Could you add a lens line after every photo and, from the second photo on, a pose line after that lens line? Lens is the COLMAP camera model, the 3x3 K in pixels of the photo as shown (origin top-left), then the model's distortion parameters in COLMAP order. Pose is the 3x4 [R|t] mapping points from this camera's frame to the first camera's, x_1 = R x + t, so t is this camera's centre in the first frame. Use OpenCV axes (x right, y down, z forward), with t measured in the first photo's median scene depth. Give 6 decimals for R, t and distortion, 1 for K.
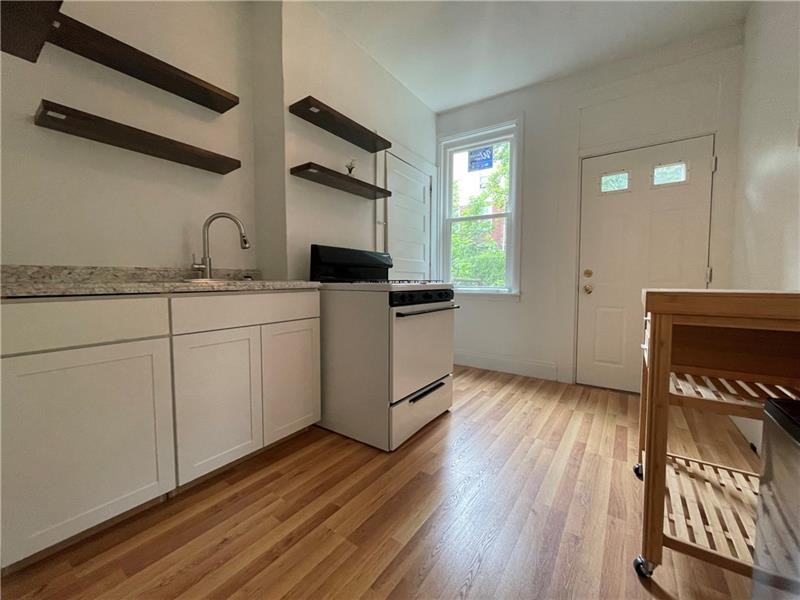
lens RADIAL K [[321.8, 0, 397.7], [0, 321.8, 301.3], [0, 0, 1]] dist [-0.002641, -0.000201]
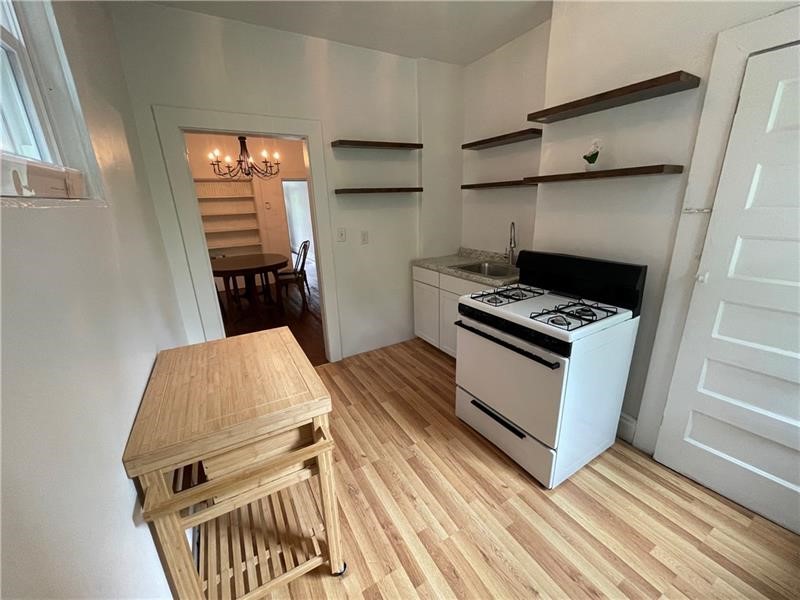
lens RADIAL K [[321.8, 0, 398.6], [0, 321.8, 298.0], [0, 0, 1]] dist [-0.002641, -0.000201]
pose [[-0.414026, 0.267762, -0.869992, 1.319365], [-0.034458, 0.950461, 0.308927, -0.478895], [0.909613, 0.157882, -0.384289, 1.435791]]
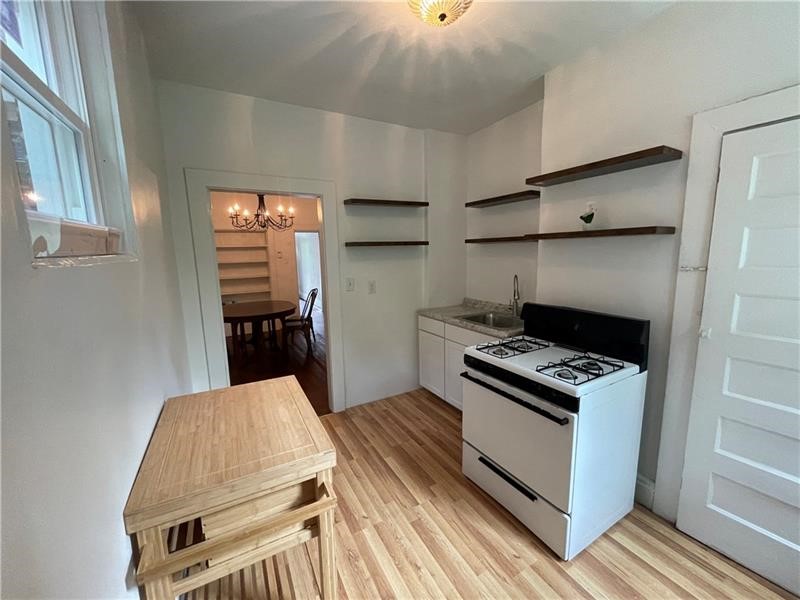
lens RADIAL K [[321.8, 0, 399.2], [0, 321.8, 298.4], [0, 0, 1]] dist [-0.002641, -0.000201]
pose [[-0.428887, 0.132764, -0.893549, 1.345781], [-0.046614, 0.984571, 0.168661, -0.498246], [0.902154, 0.113988, -0.416082, 1.439735]]
